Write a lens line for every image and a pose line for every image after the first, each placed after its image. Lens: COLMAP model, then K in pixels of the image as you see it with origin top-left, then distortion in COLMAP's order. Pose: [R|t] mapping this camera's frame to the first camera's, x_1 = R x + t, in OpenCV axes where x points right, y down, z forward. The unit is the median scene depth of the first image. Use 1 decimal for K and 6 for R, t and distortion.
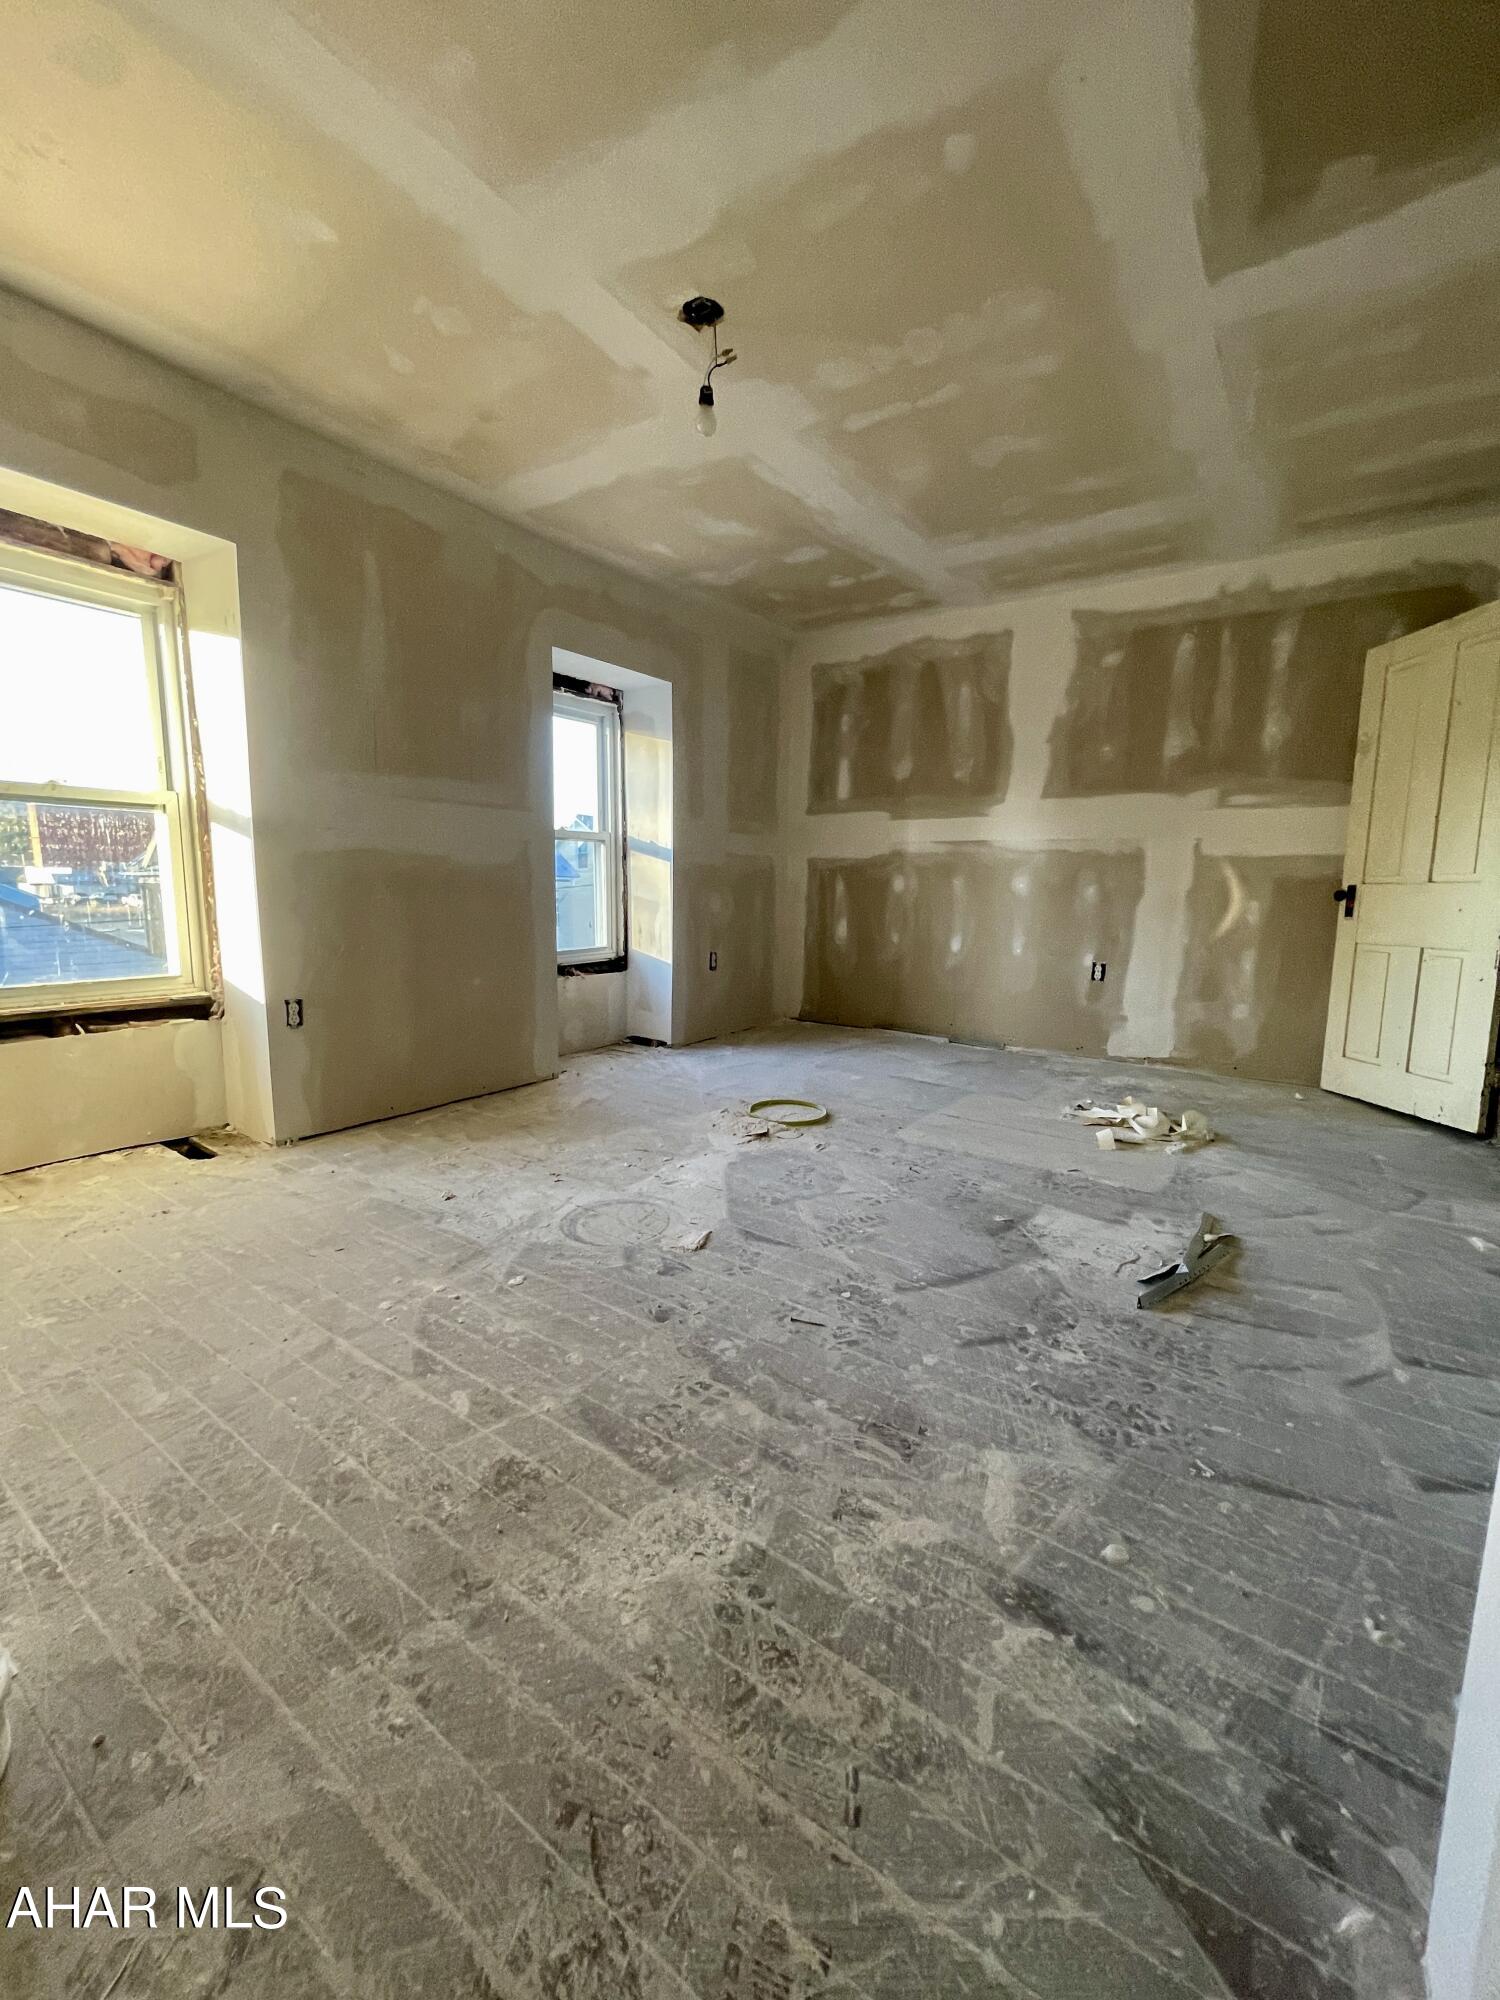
lens RADIAL K [[801.3, 0, 740.7], [0, 801.3, 996.5], [0, 0, 1]] dist [-0.001489, 0.000851]
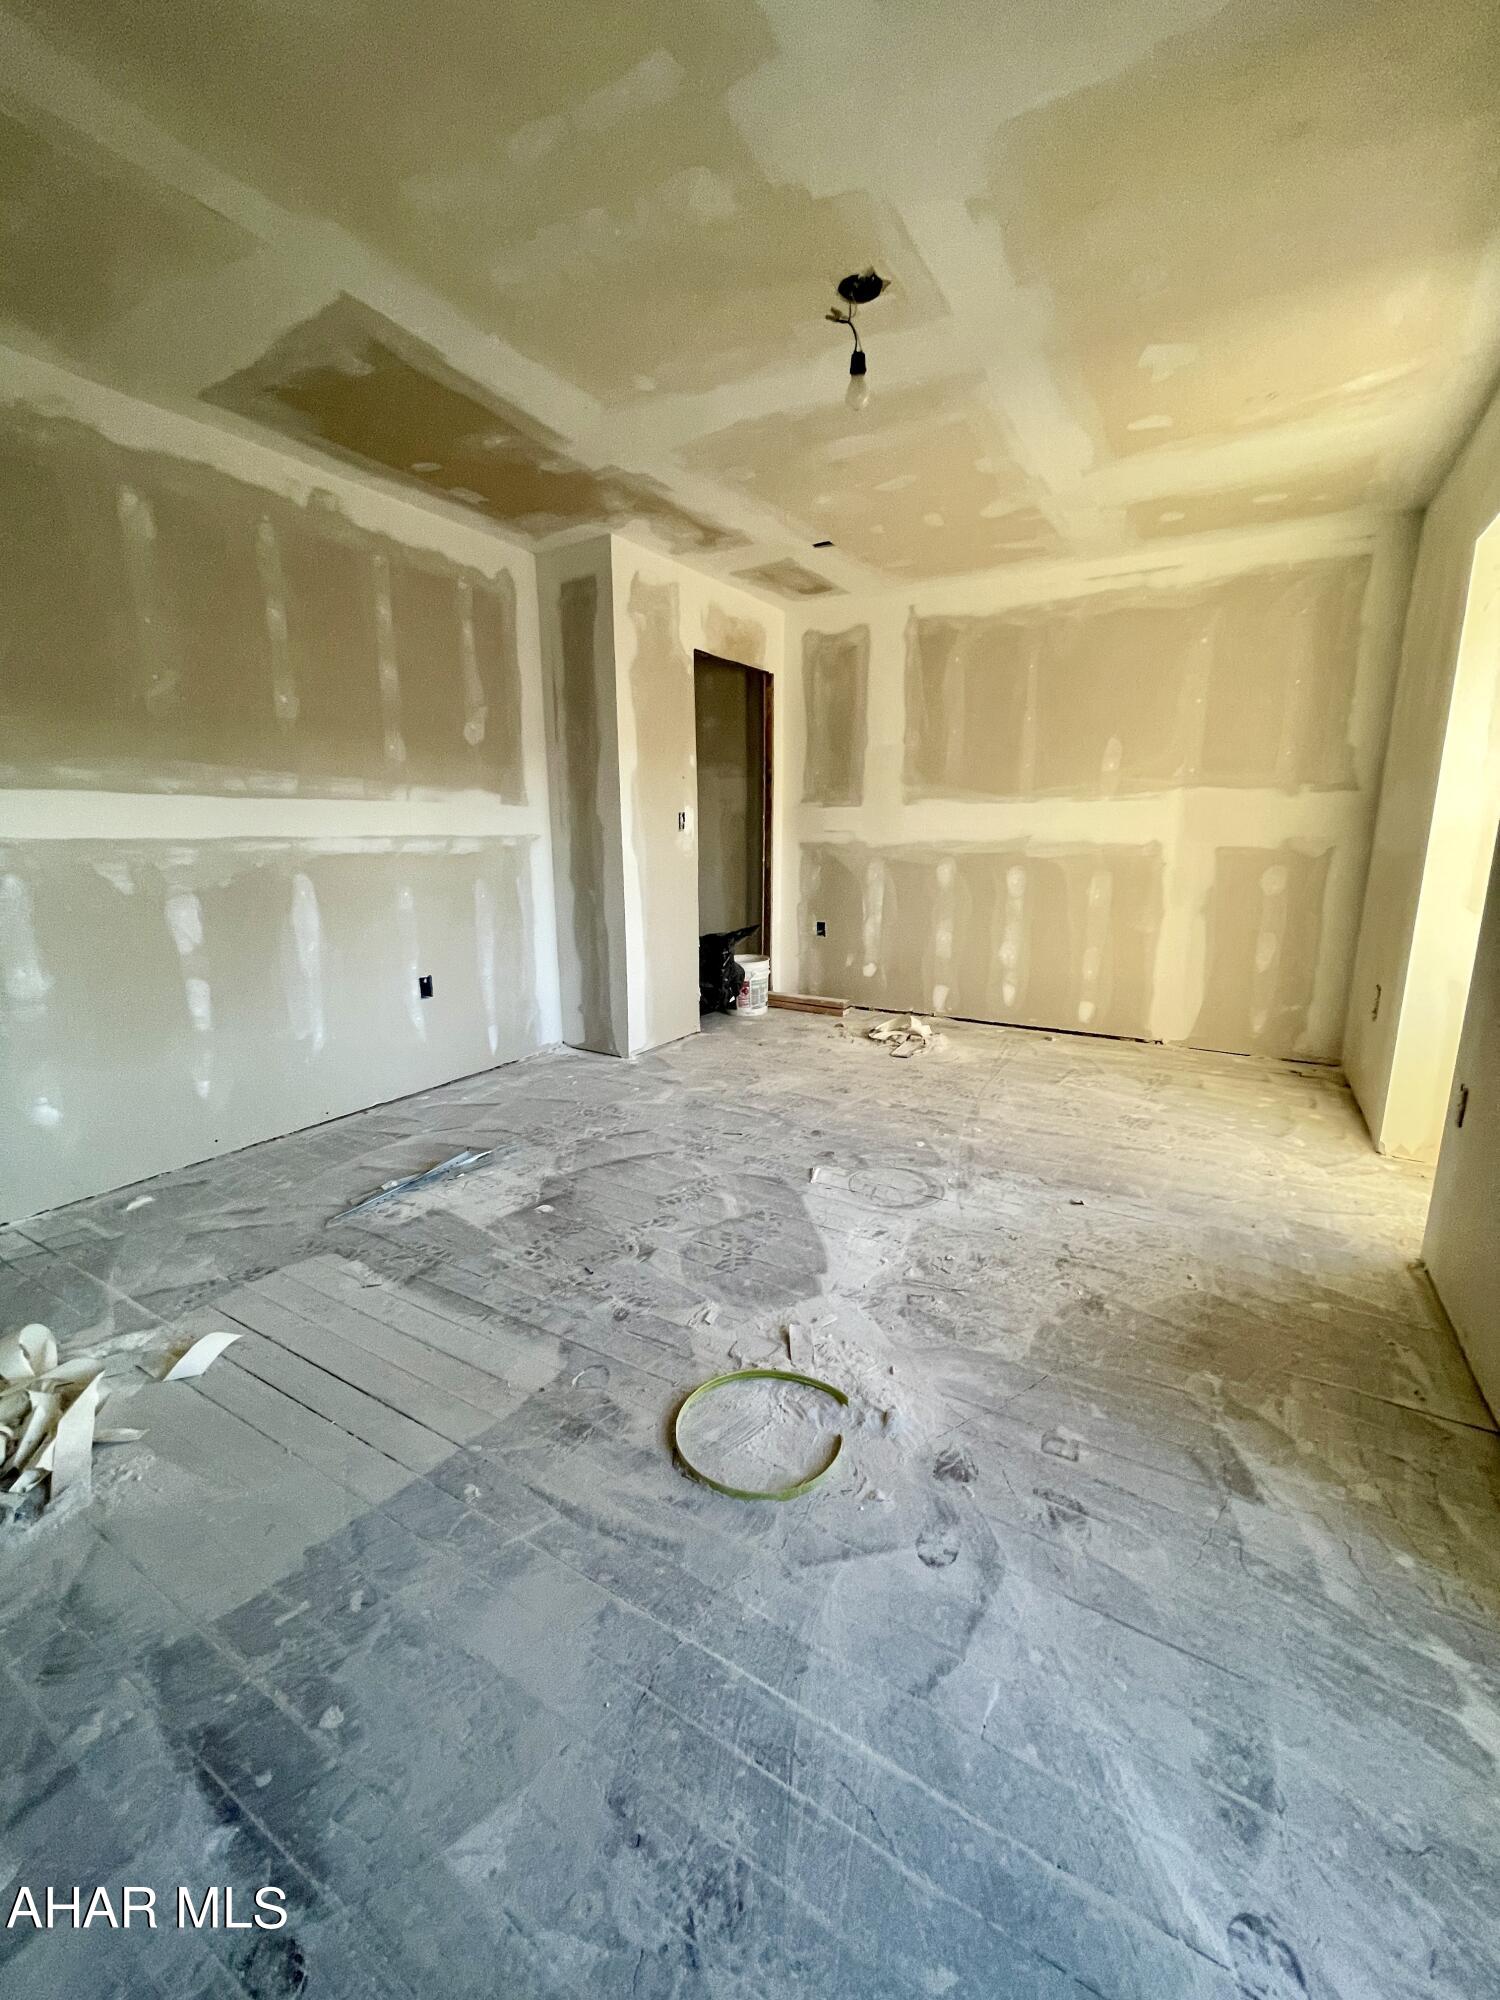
lens RADIAL K [[801.3, 0, 742.8], [0, 801.3, 996.3], [0, 0, 1]] dist [-0.001489, 0.000851]
pose [[-0.997129, 0.001955, -0.075702, 0.163452], [-0.024040, 0.939786, 0.340917, -0.397217], [0.071810, 0.341758, -0.937041, 2.150042]]
